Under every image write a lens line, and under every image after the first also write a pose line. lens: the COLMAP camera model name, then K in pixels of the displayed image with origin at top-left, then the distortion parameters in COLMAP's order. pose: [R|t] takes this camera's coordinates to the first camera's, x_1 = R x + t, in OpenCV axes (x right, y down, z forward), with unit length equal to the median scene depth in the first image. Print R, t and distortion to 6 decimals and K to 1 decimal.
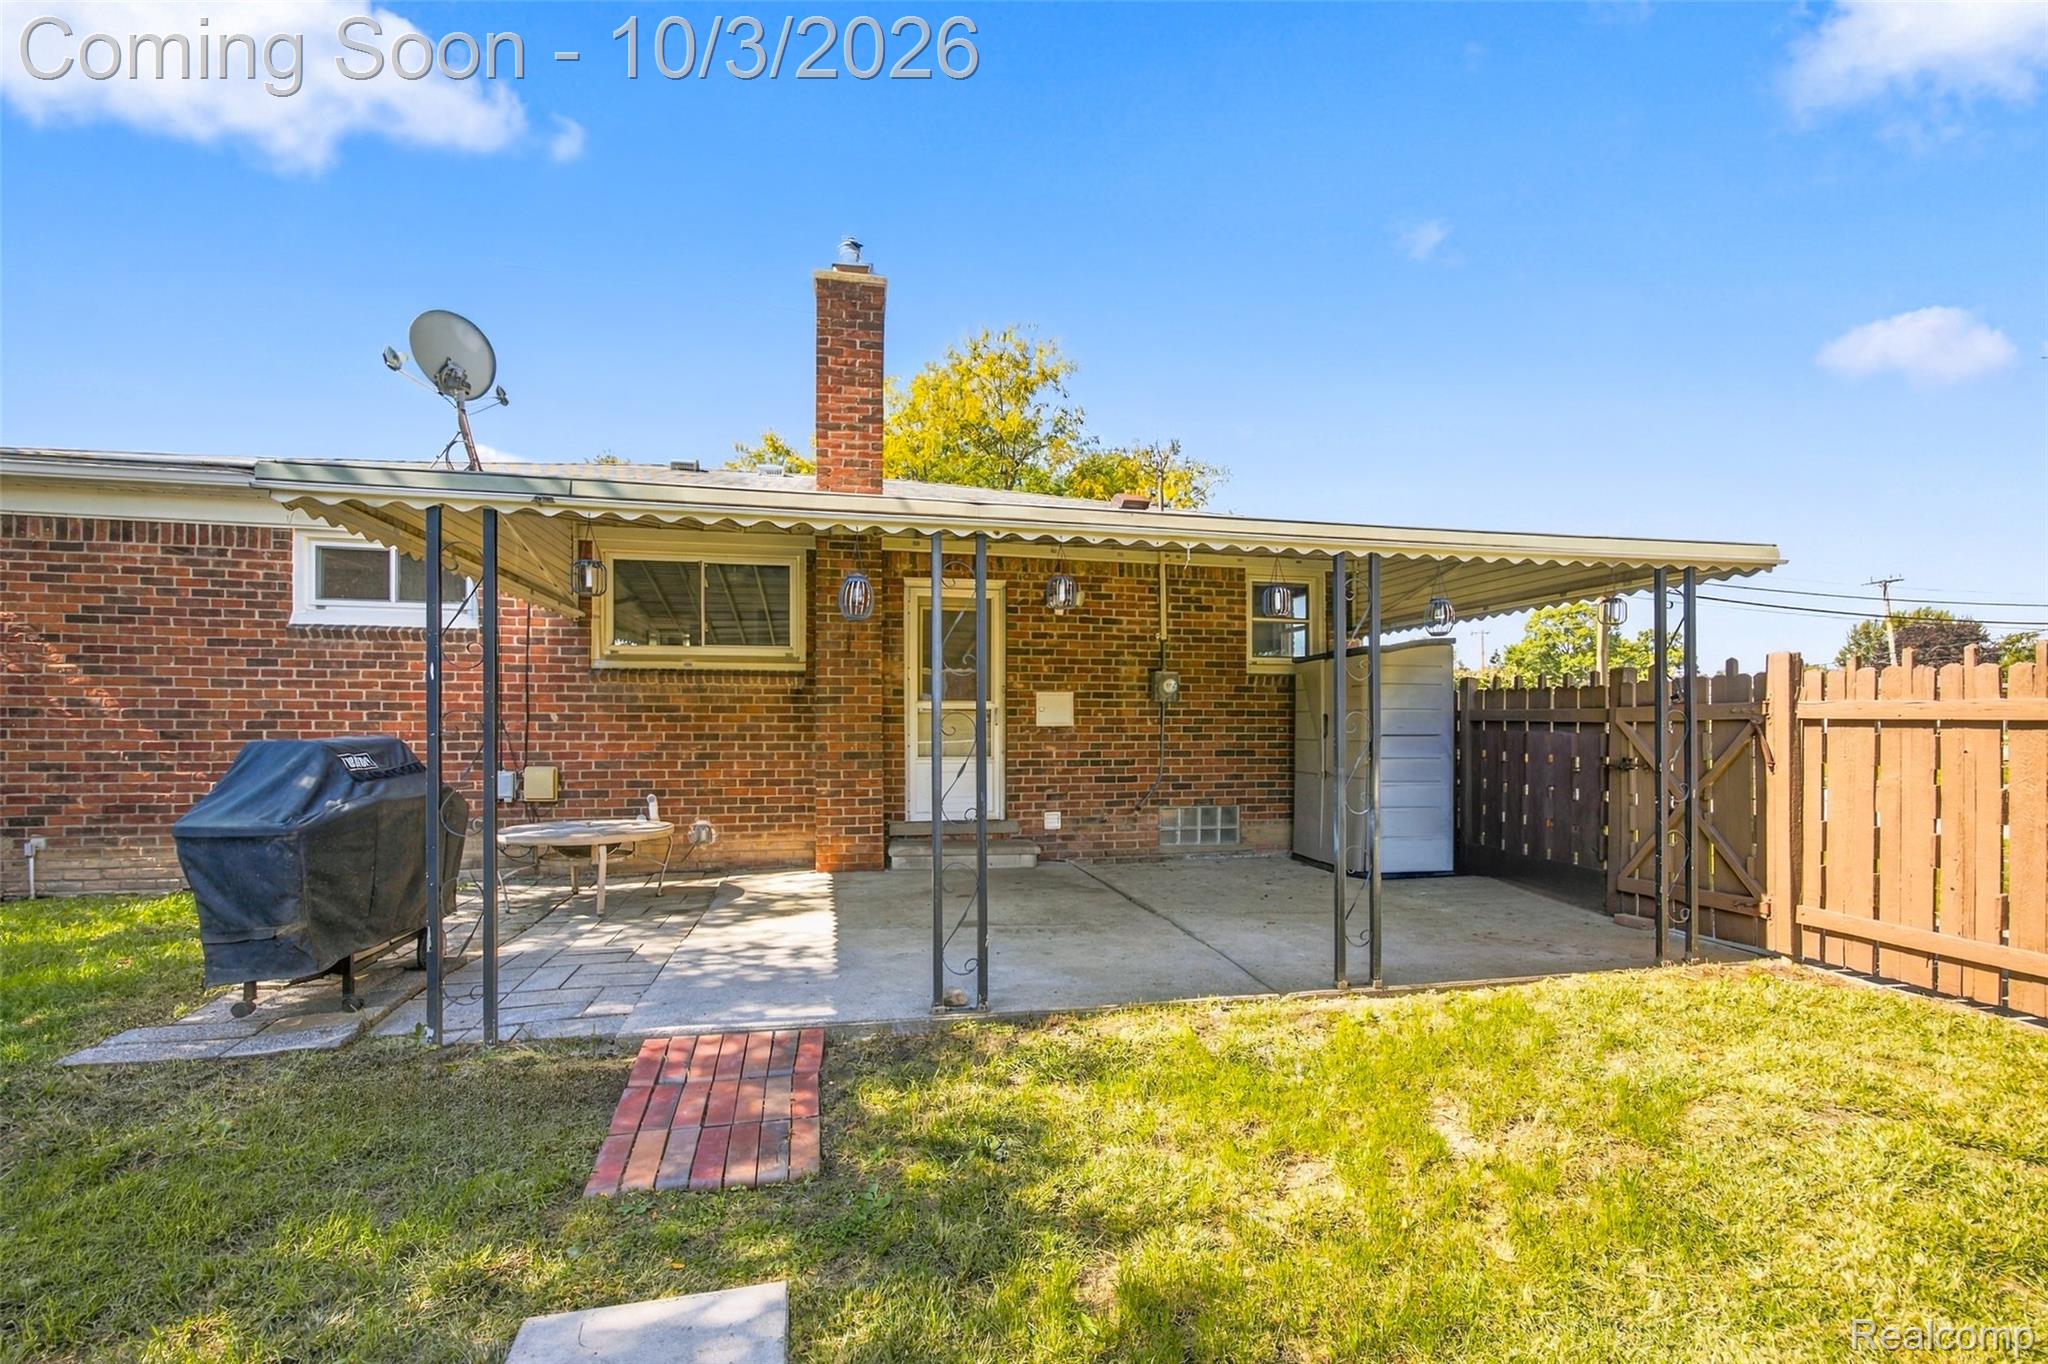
lens RADIAL K [[910.2, 0, 1019.1], [0, 910.2, 725.3], [0, 0, 1]] dist [-0.001335, 0.000030]
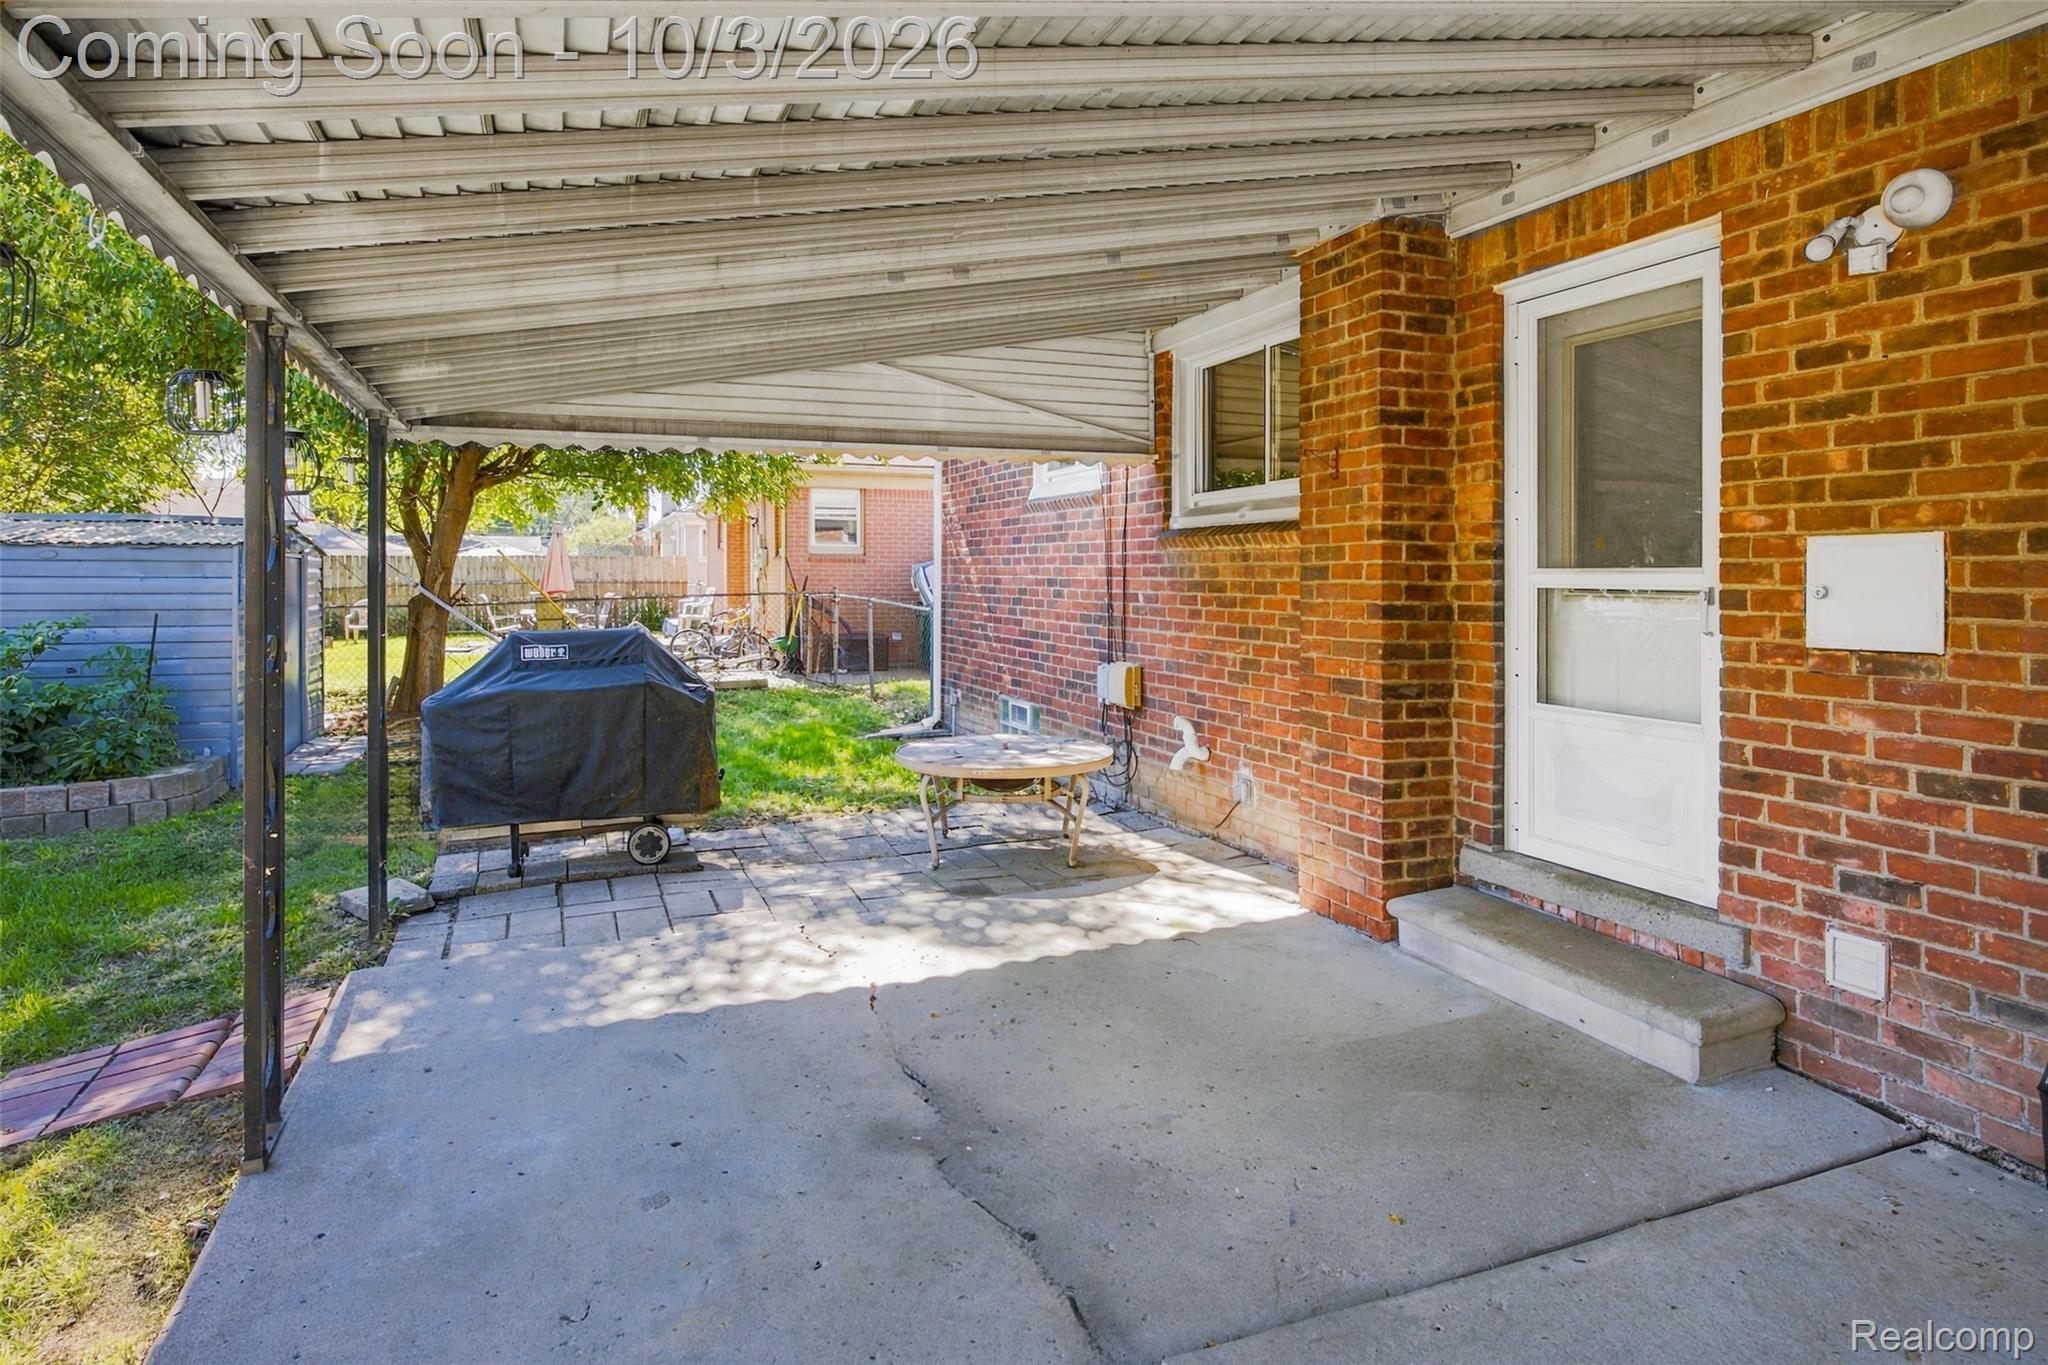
lens RADIAL K [[1157.6, 0, 1017.9], [0, 1157.6, 570.5], [0, 0, 1]] dist [0.000580, -0.001082]
pose [[0.152377, -0.002989, -0.988318, 0.376077], [0.011000, 0.999939, -0.001328, -0.027950], [0.988261, -0.010669, 0.152400, 0.677751]]
